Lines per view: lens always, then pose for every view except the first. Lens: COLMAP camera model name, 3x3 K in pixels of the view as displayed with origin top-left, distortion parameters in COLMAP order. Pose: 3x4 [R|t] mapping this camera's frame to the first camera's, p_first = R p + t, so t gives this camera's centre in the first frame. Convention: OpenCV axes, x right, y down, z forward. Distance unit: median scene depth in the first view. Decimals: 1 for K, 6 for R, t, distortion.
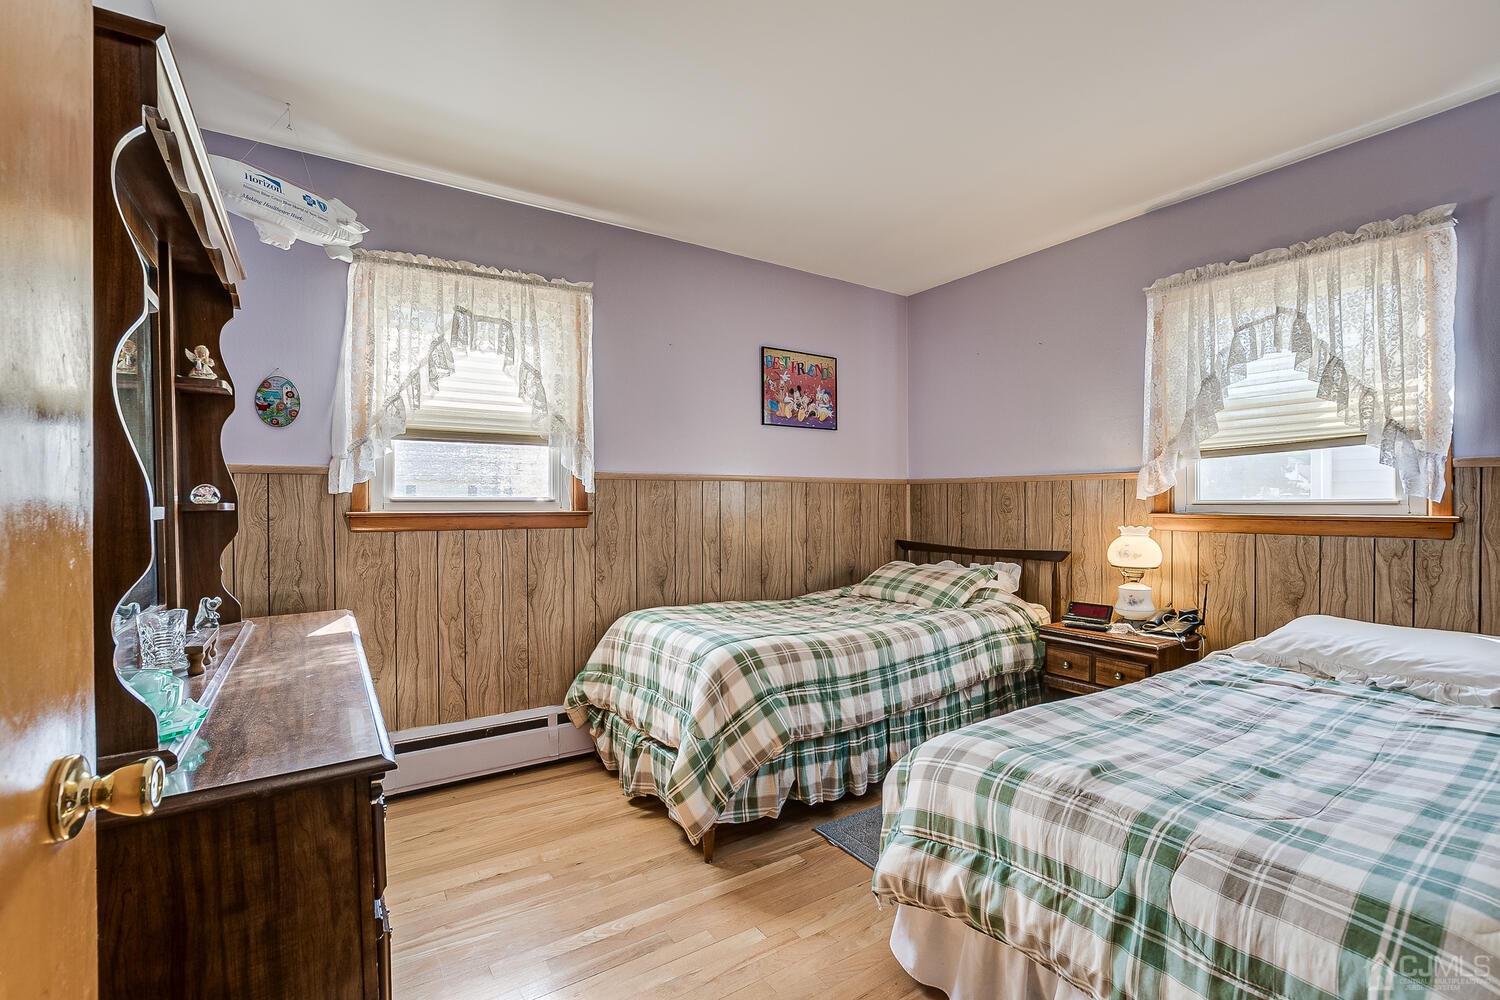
lens RADIAL K [[657.3, 0, 743.6], [0, 657.3, 507.2], [0, 0, 1]] dist [-0.009043, 0.000547]
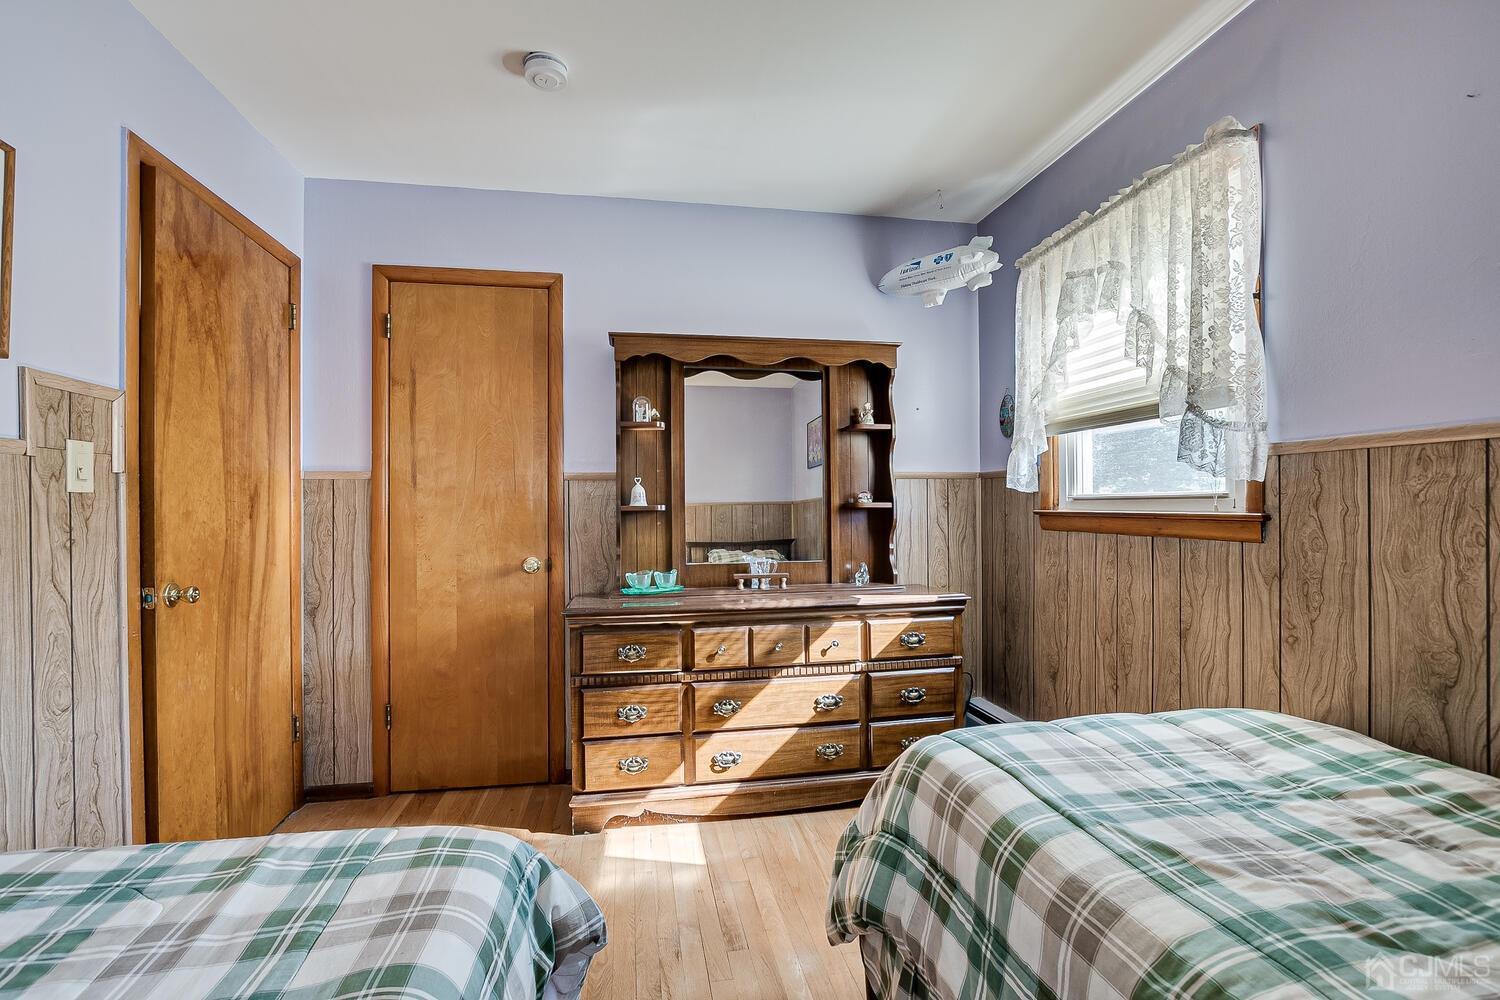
lens RADIAL K [[657.3, 0, 743.6], [0, 657.3, 507.2], [0, 0, 1]] dist [-0.009043, 0.000547]
pose [[-0.381029, 0.008227, -0.924526, 0.460144], [0.002183, 0.999966, 0.007999, -0.005401], [0.924560, 0.001030, -0.381034, 0.818881]]
